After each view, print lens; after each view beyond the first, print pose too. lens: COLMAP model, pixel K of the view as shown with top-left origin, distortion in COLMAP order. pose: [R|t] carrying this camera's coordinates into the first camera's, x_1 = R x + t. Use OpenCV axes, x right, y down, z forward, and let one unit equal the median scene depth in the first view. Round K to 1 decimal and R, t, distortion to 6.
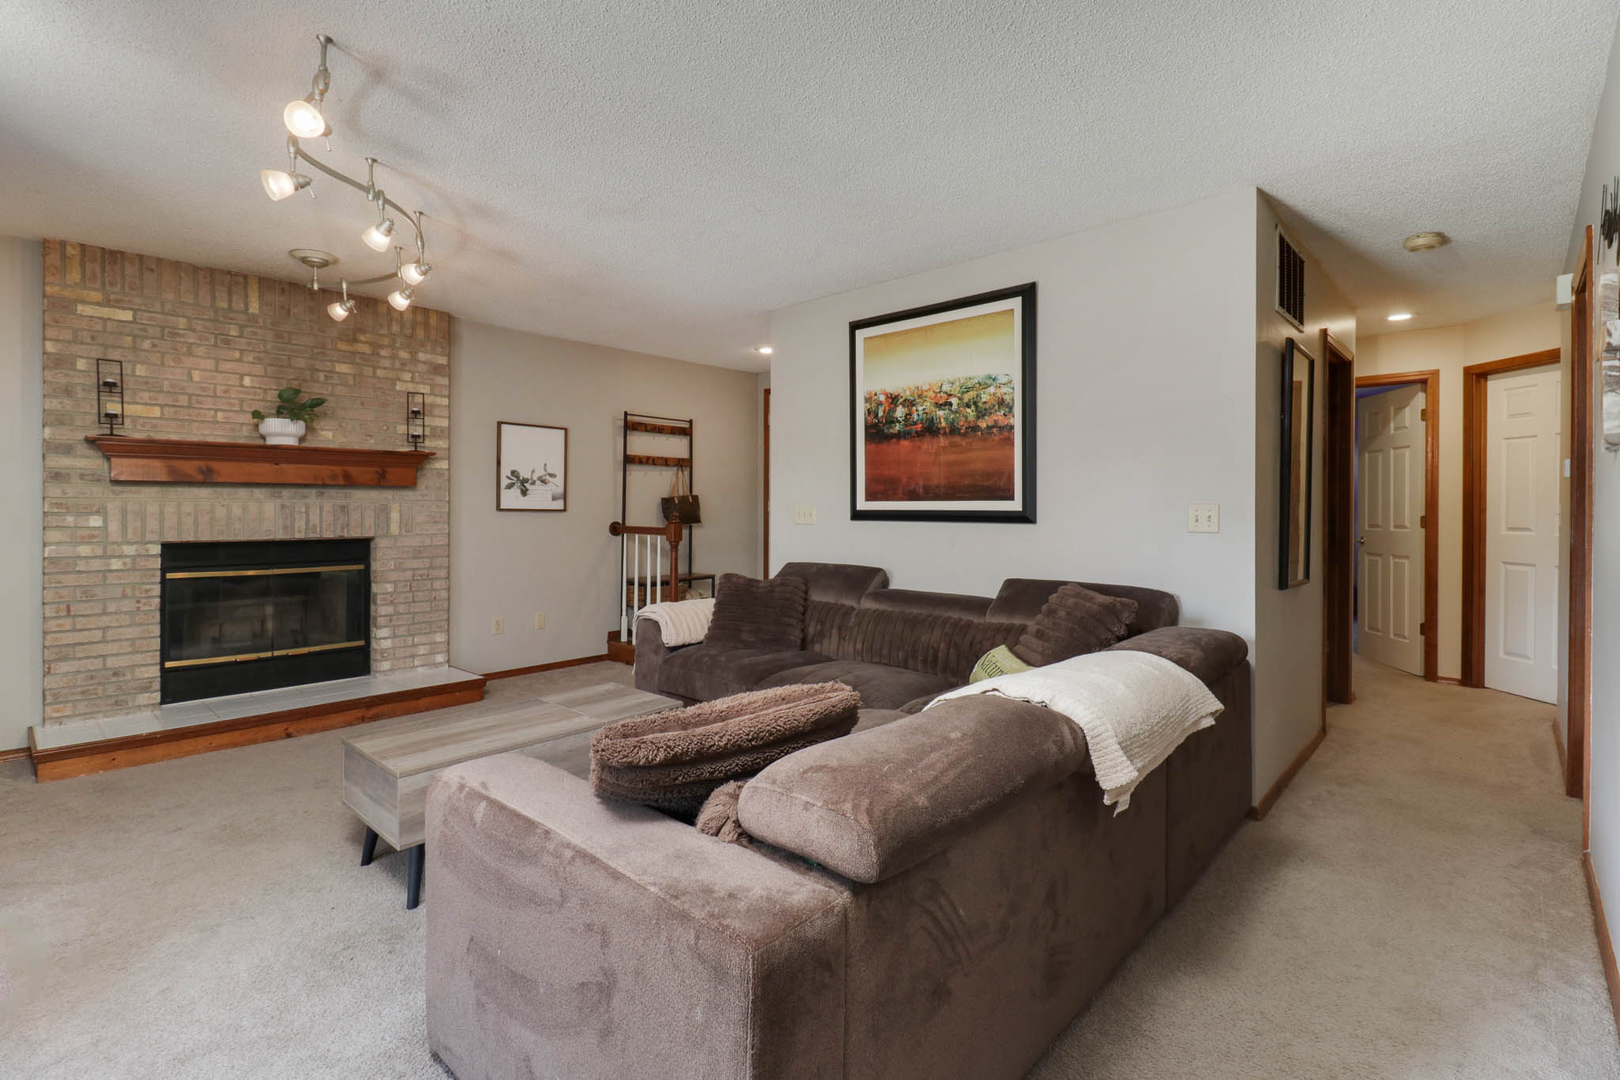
lens RADIAL K [[765.8, 0, 812.4], [0, 765.8, 508.6], [0, 0, 1]] dist [0.017722, -0.008615]
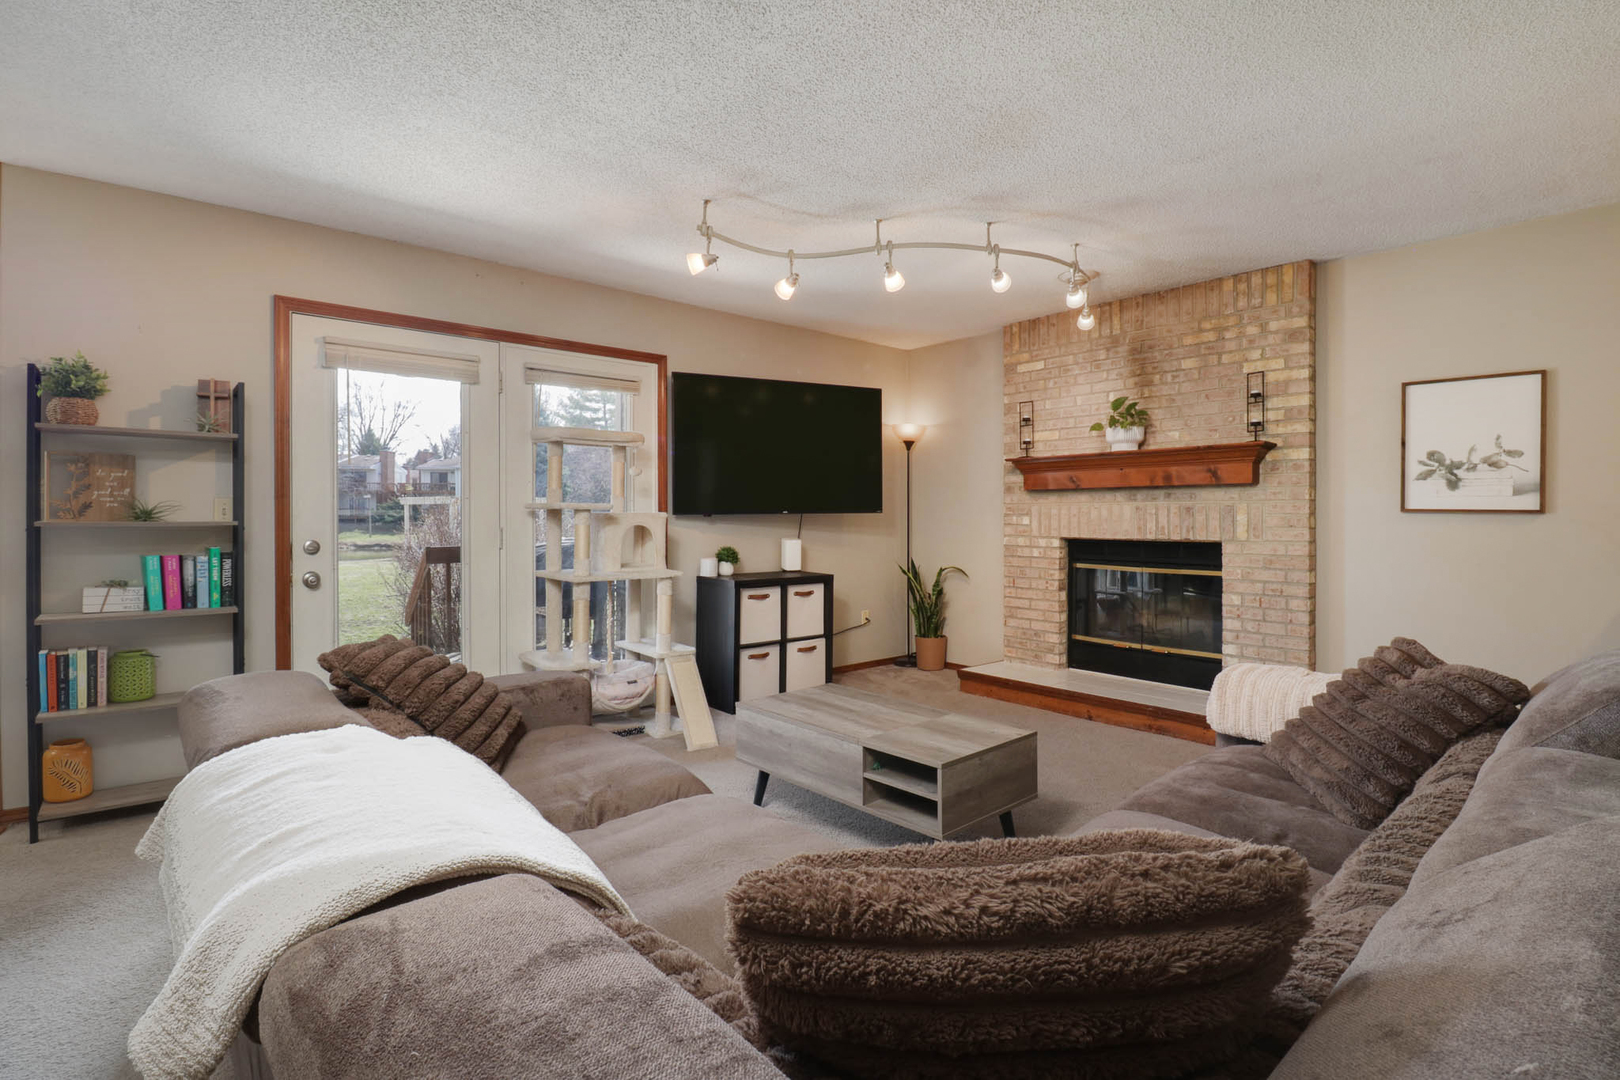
lens RADIAL K [[765.8, 0, 810.0], [0, 765.8, 517.8], [0, 0, 1]] dist [0.017722, -0.008615]
pose [[-0.096980, 0.003042, -0.995282, 0.386280], [0.001084, 0.999995, 0.002951, 0.006158], [0.995286, -0.000792, -0.096982, 0.619139]]
